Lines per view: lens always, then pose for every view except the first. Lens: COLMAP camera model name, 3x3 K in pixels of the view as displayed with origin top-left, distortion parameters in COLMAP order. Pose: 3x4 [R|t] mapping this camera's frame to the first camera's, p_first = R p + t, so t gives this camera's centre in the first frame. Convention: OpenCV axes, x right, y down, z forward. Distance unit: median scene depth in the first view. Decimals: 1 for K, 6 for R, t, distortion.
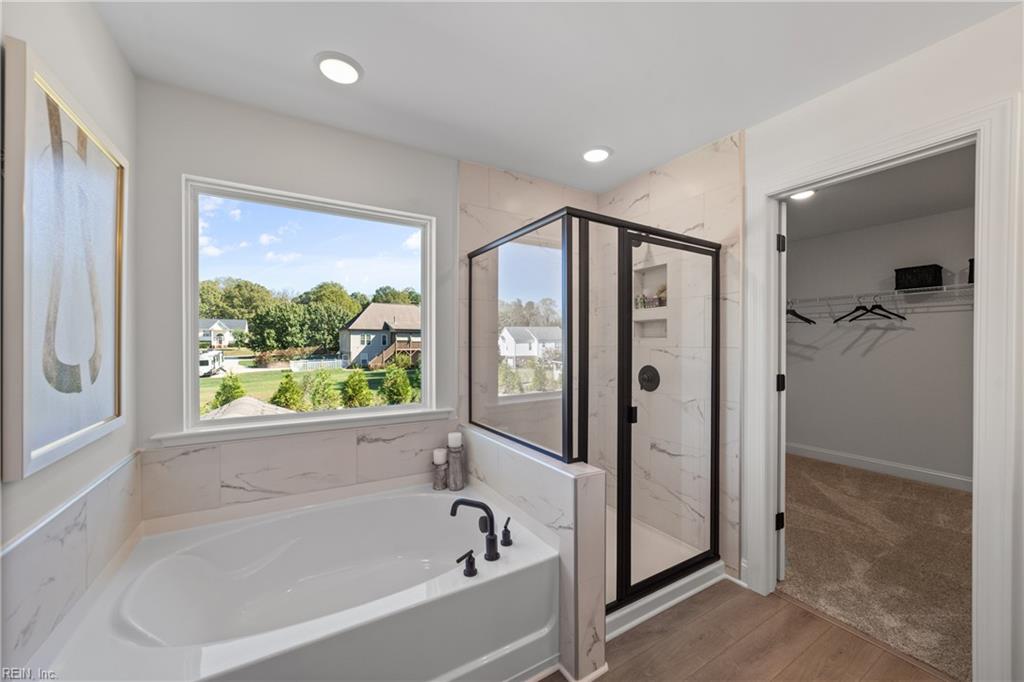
lens RADIAL K [[392.1, 0, 524.6], [0, 392.1, 347.3], [0, 0, 1]] dist [-0.008700, 0.004518]
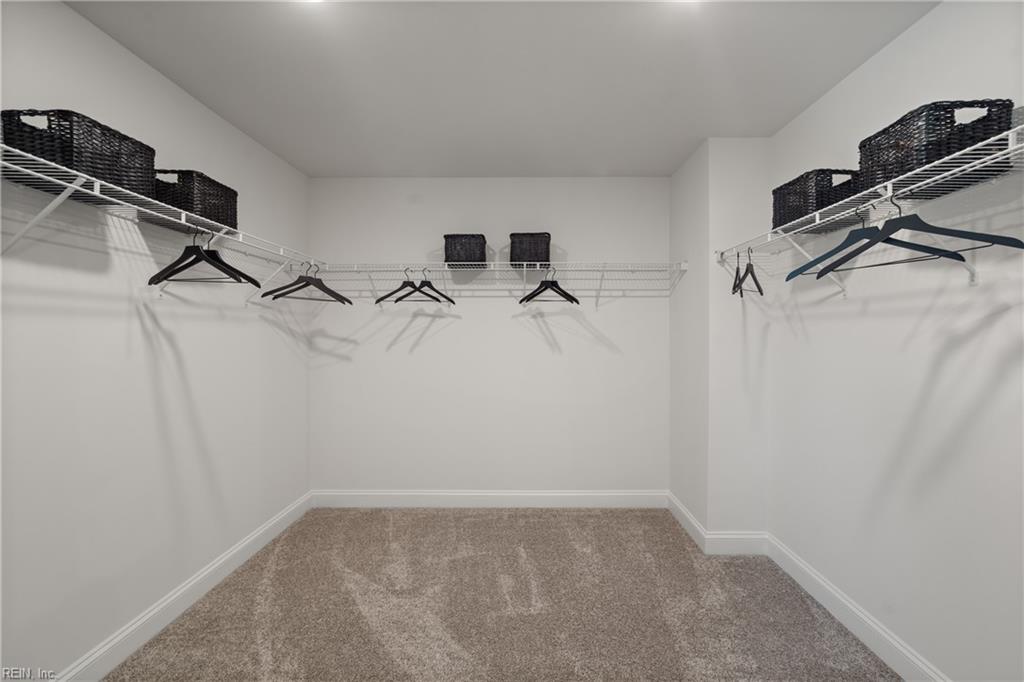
lens RADIAL K [[392.1, 0, 517.5], [0, 392.1, 342.6], [0, 0, 1]] dist [-0.008700, 0.004518]
pose [[0.542779, -0.011796, 0.839793, 0.389337], [0.007242, 0.999930, 0.009365, -0.001872], [-0.839845, 0.000998, 0.542826, 0.469275]]
